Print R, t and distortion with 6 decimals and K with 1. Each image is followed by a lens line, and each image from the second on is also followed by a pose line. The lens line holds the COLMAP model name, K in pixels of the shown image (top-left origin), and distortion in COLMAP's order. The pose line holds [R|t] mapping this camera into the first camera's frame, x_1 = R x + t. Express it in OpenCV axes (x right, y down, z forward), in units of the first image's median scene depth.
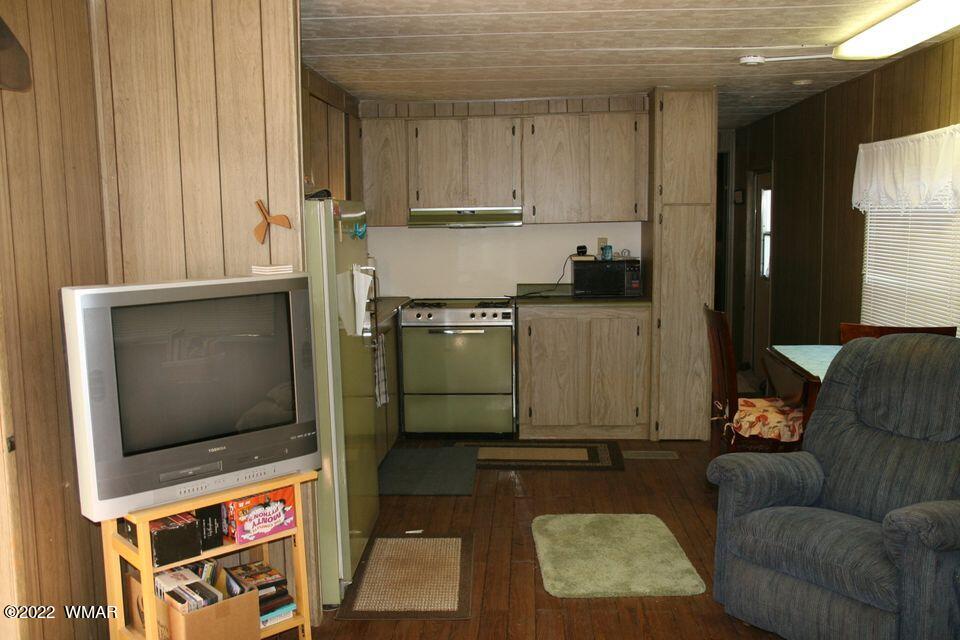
lens RADIAL K [[879.2, 0, 472.7], [0, 879.2, 326.6], [0, 0, 1]] dist [-0.084336, 0.148785]
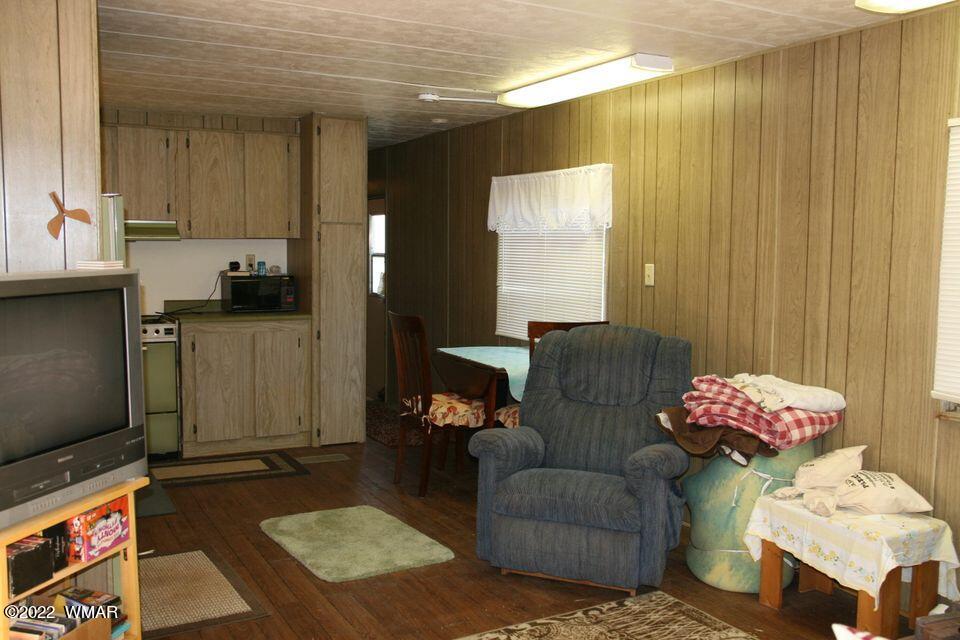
lens RADIAL K [[879.2, 0, 472.7], [0, 879.2, 326.6], [0, 0, 1]] dist [-0.084336, 0.148785]
pose [[0.852424, -0.023050, 0.522343, -0.237337], [0.041286, 0.998876, -0.023297, 0.024496], [-0.521219, 0.041424, 0.852417, -0.000158]]
